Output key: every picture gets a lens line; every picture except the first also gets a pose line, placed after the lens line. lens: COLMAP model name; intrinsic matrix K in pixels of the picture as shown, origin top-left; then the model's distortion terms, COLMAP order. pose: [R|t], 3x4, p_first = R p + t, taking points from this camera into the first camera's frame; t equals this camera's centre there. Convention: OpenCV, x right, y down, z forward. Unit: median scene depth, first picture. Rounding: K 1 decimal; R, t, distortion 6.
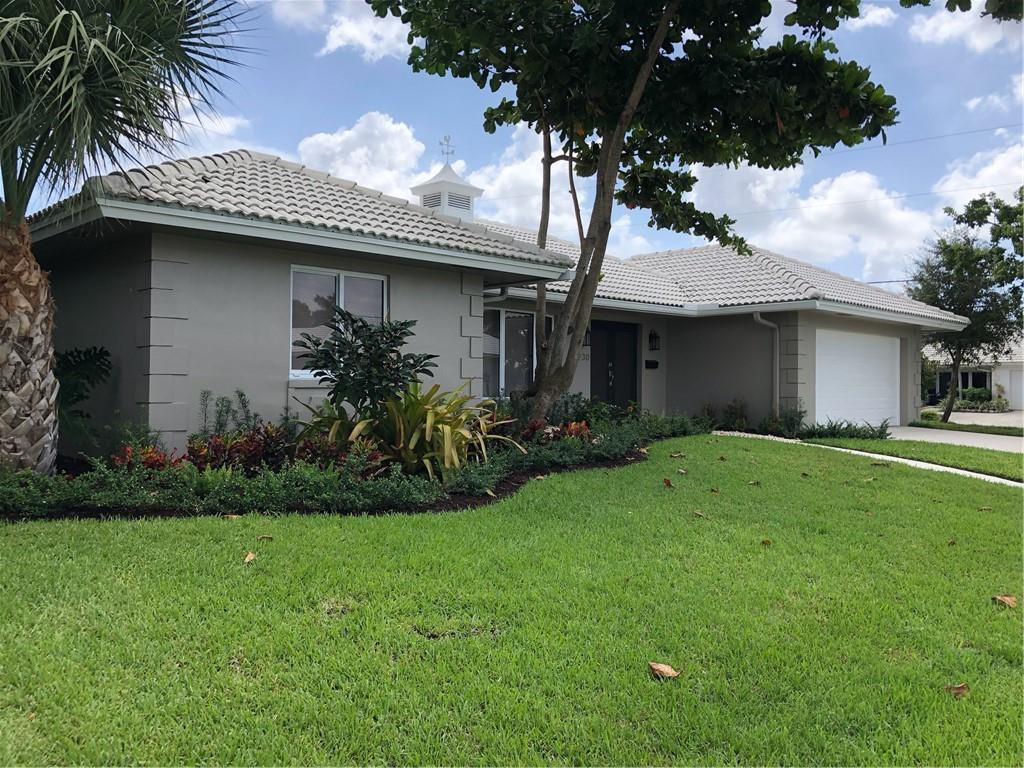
lens RADIAL K [[830.2, 0, 511.8], [0, 830.2, 414.5], [0, 0, 1]] dist [-0.004934, -0.003588]
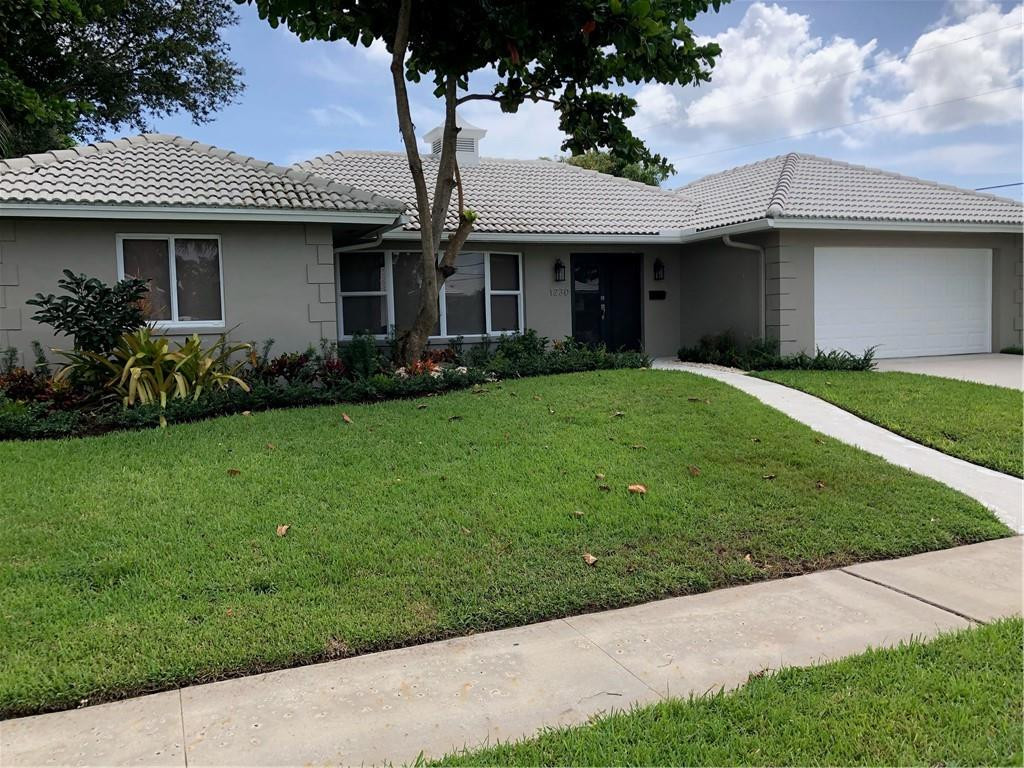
lens RADIAL K [[847.0, 0, 512.0], [0, 847.0, 384.0], [0, 0, 1]] dist [0.006302, 0.004536]
pose [[0.937529, -0.007741, -0.347821, 0.397812], [0.022509, 0.999008, 0.038436, 0.001229], [0.347178, -0.043864, 0.936773, 0.023544]]
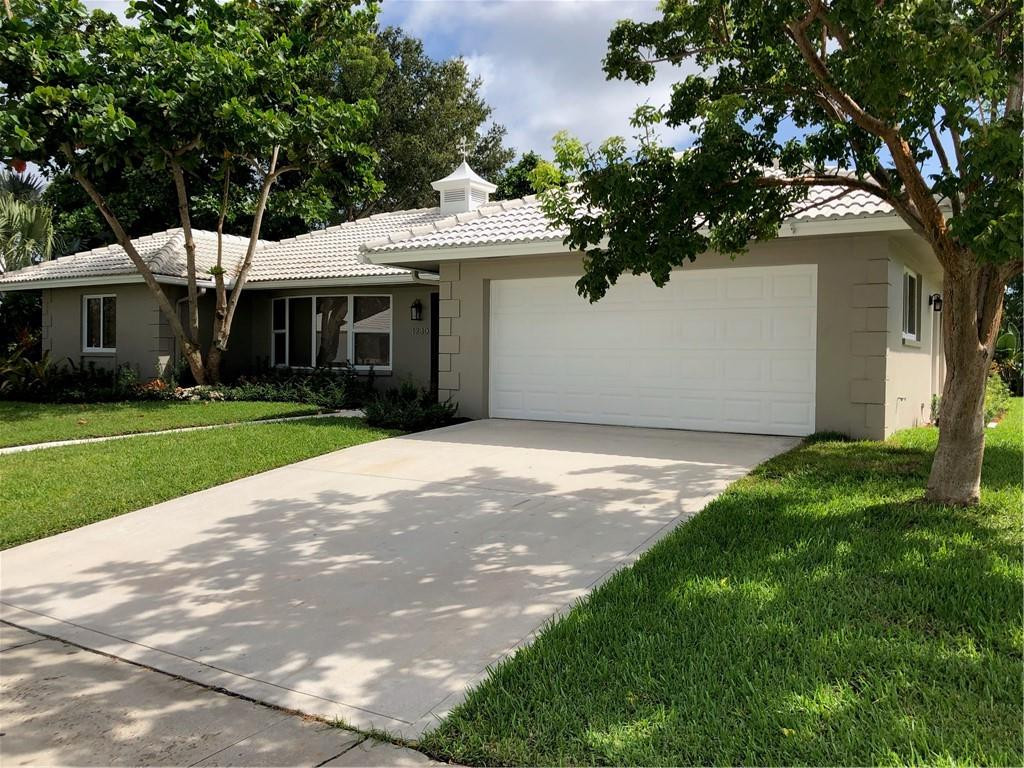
lens RADIAL K [[847.0, 0, 512.0], [0, 847.0, 384.0], [0, 0, 1]] dist [0.006302, 0.004536]
pose [[0.260009, 0.019185, -0.965416, 1.168942], [-0.045477, 0.998936, 0.007603, -0.016842], [0.964535, 0.041928, 0.260605, 0.866172]]
